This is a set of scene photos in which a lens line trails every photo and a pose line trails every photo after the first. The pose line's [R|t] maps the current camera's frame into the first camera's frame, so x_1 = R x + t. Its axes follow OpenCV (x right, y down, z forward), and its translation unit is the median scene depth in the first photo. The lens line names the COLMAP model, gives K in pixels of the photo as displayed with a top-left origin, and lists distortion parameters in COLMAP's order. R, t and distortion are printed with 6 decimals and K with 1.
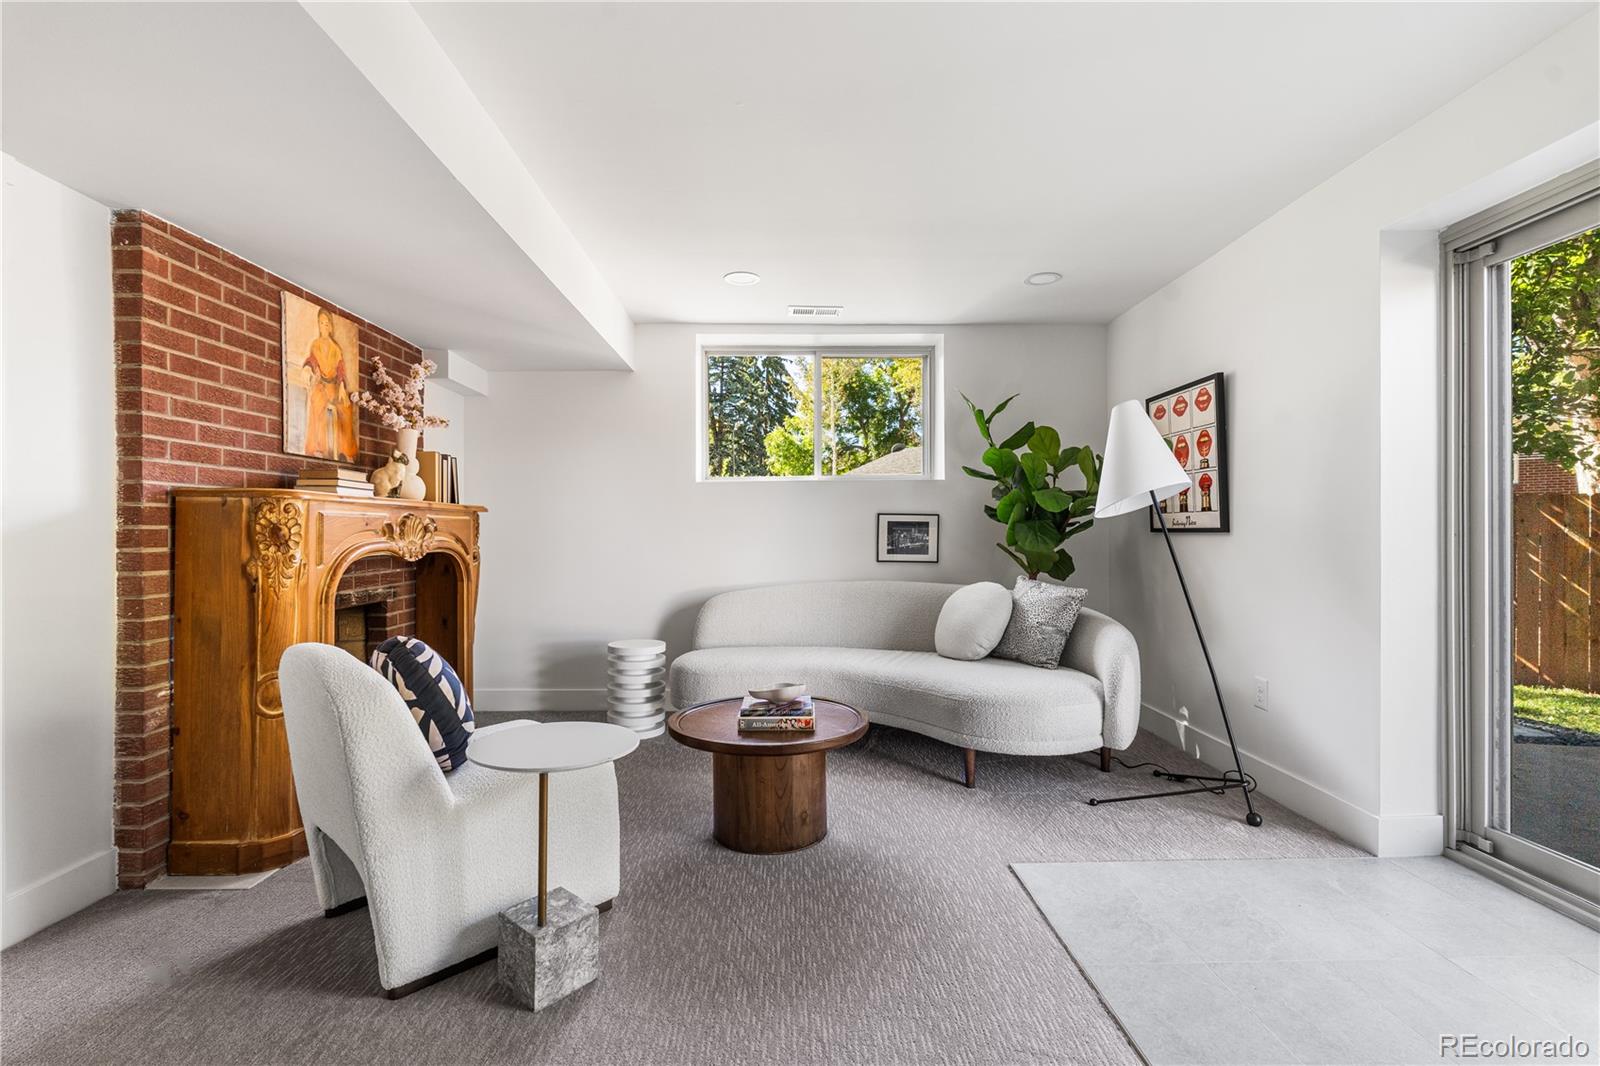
lens RADIAL K [[712.5, 0, 798.9], [0, 712.5, 534.3], [0, 0, 1]] dist [-0.001033, -0.000999]
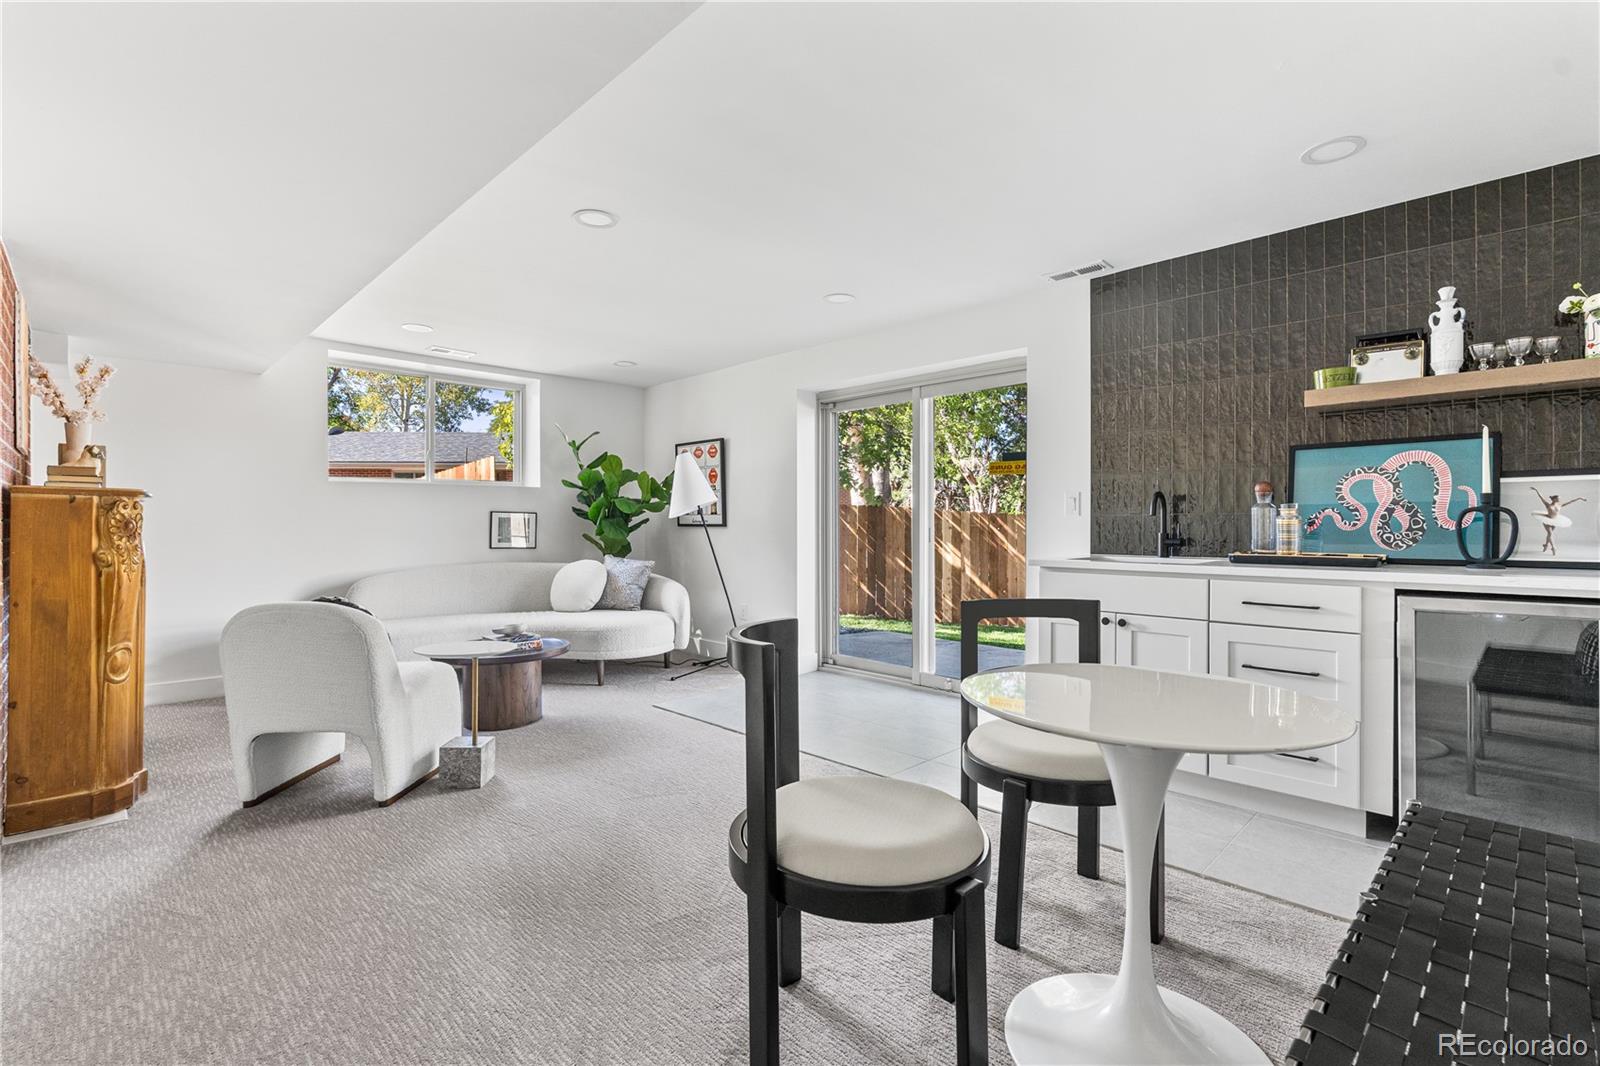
lens RADIAL K [[712.5, 0, 796.7], [0, 712.5, 528.2], [0, 0, 1]] dist [-0.001033, -0.000999]
pose [[0.725594, -0.000522, 0.688123, -0.517062], [0.000872, 1.000000, -0.000161, 0.002147], [-0.688123, 0.000717, 0.725594, -0.441088]]
